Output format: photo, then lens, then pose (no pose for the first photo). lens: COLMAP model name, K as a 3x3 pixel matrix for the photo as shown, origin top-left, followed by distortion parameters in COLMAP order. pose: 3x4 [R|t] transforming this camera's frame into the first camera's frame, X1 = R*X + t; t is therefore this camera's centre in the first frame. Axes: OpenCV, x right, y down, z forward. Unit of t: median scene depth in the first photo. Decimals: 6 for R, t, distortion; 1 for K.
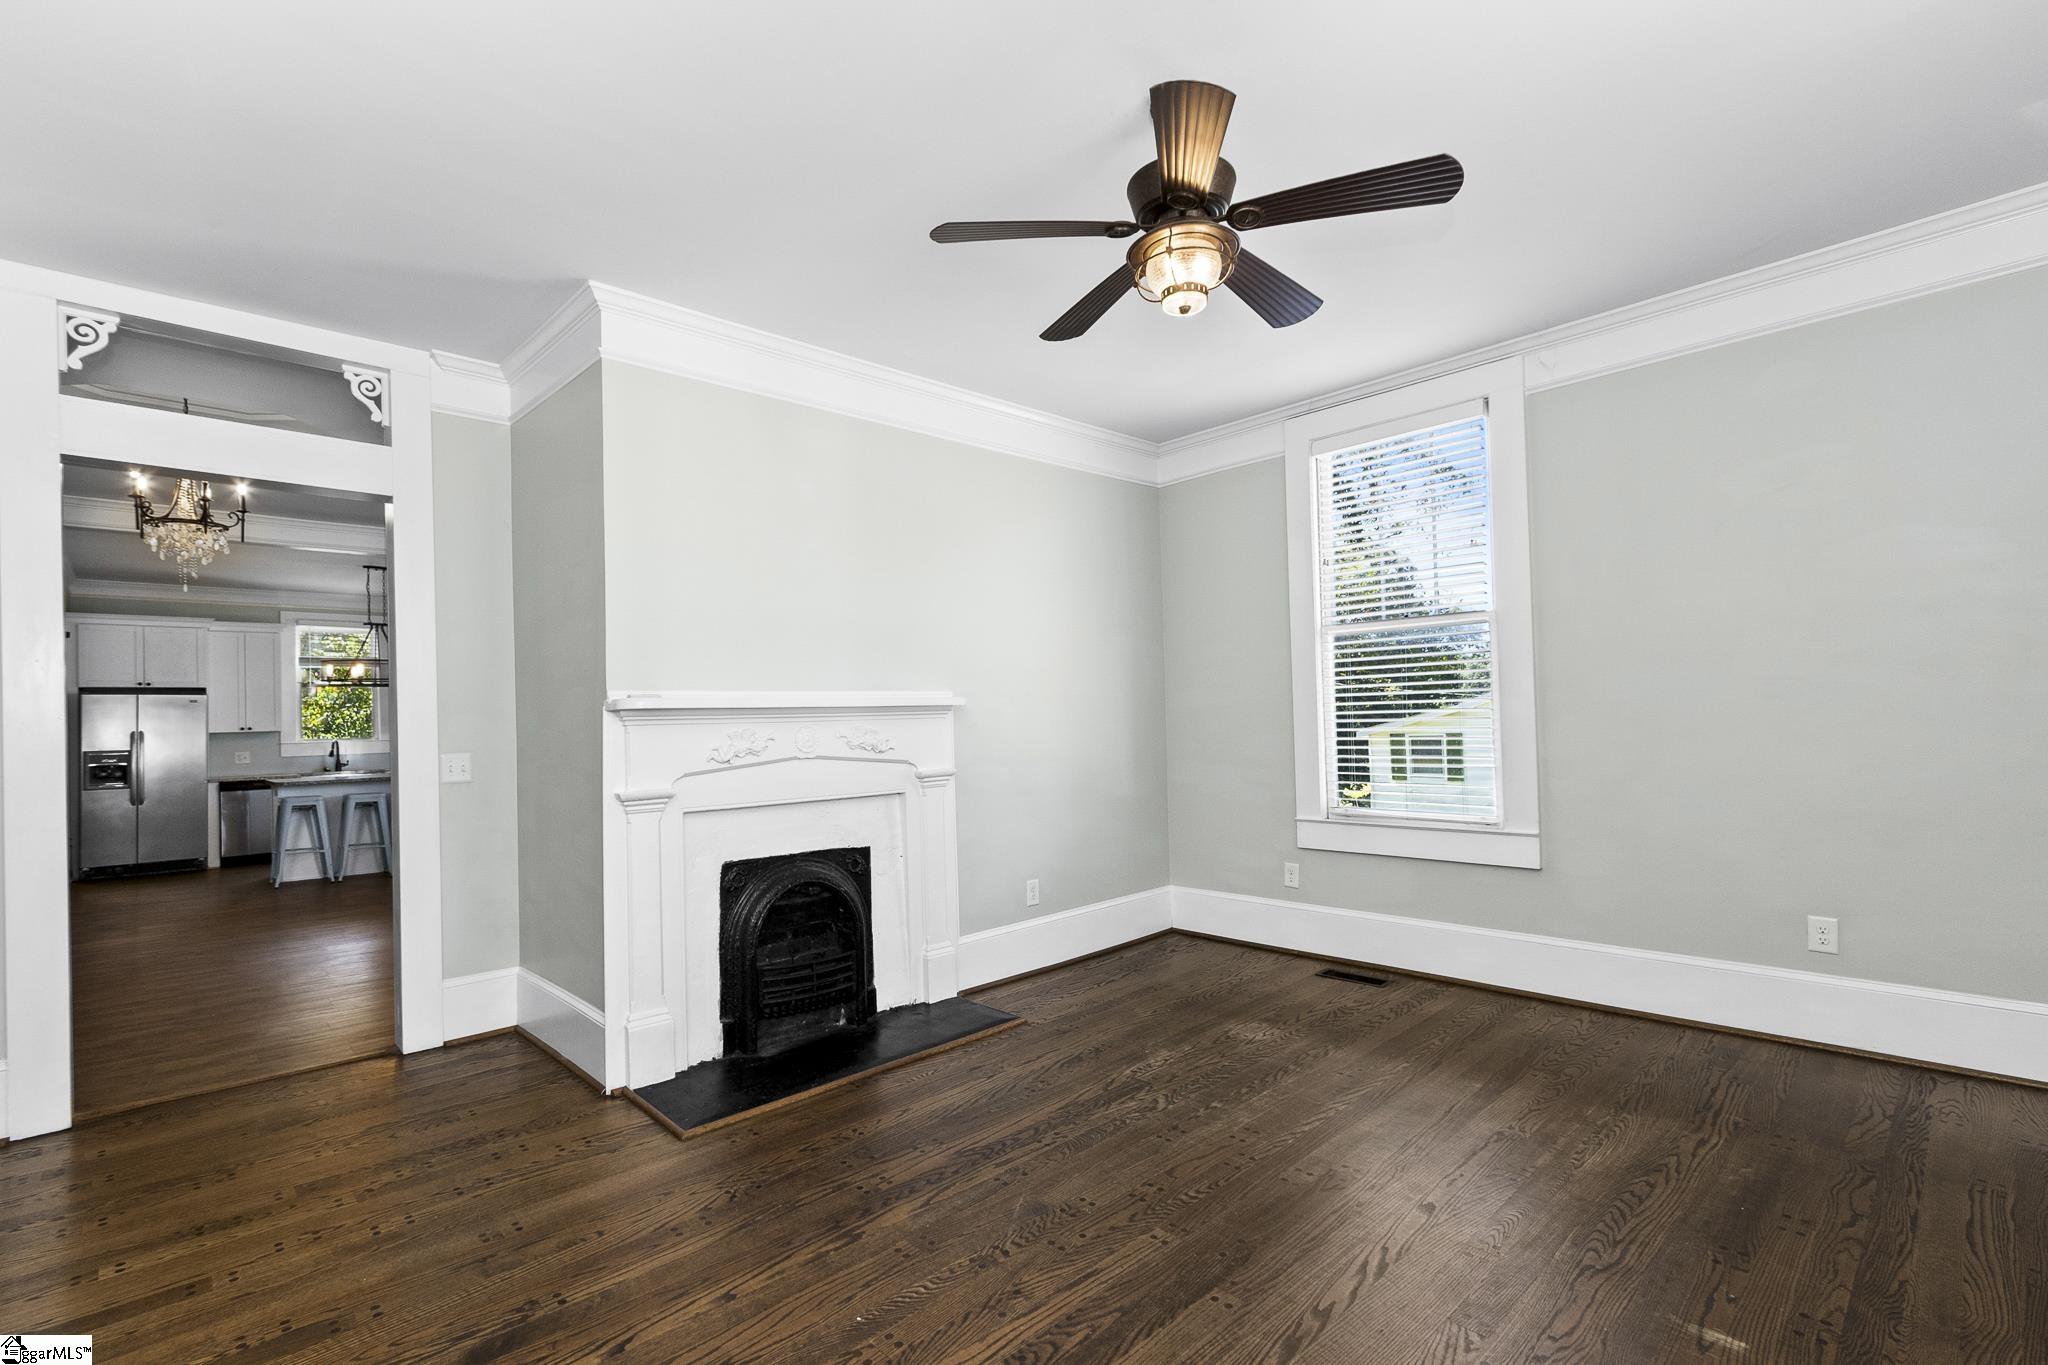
lens RADIAL K [[938.6, 0, 997.2], [0, 938.6, 694.8], [0, 0, 1]] dist [-0.000643, 0.000679]
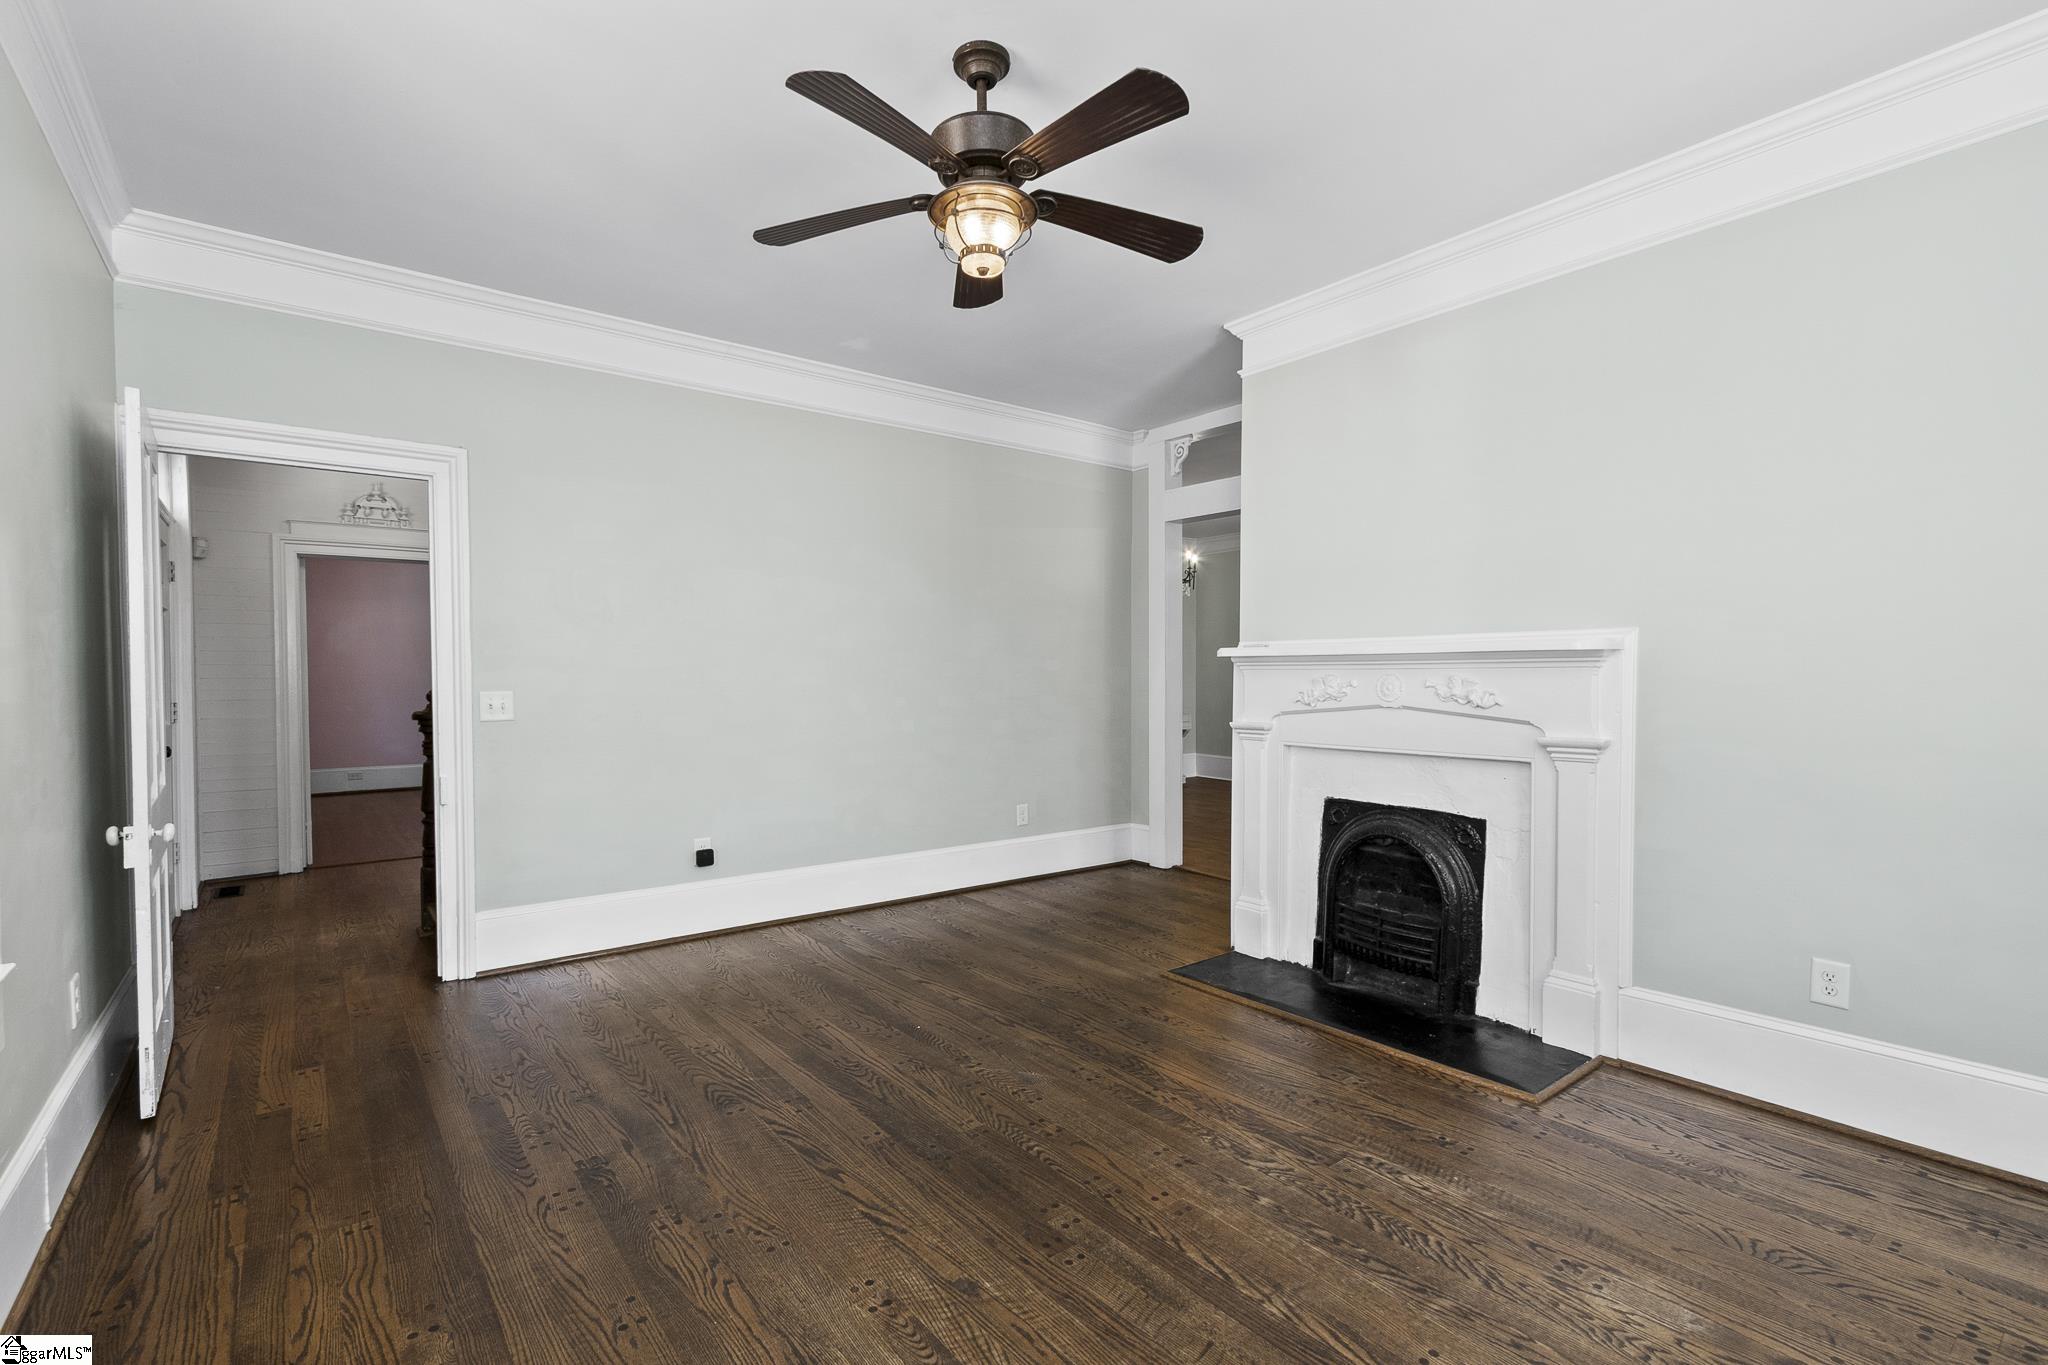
lens RADIAL K [[938.6, 0, 1015.2], [0, 938.6, 704.4], [0, 0, 1]] dist [-0.000643, 0.000679]
pose [[-0.096601, 0.059594, -0.993538, 0.765974], [0.032547, 0.997861, 0.056688, -0.001940], [0.994791, -0.026860, -0.098334, 0.705725]]
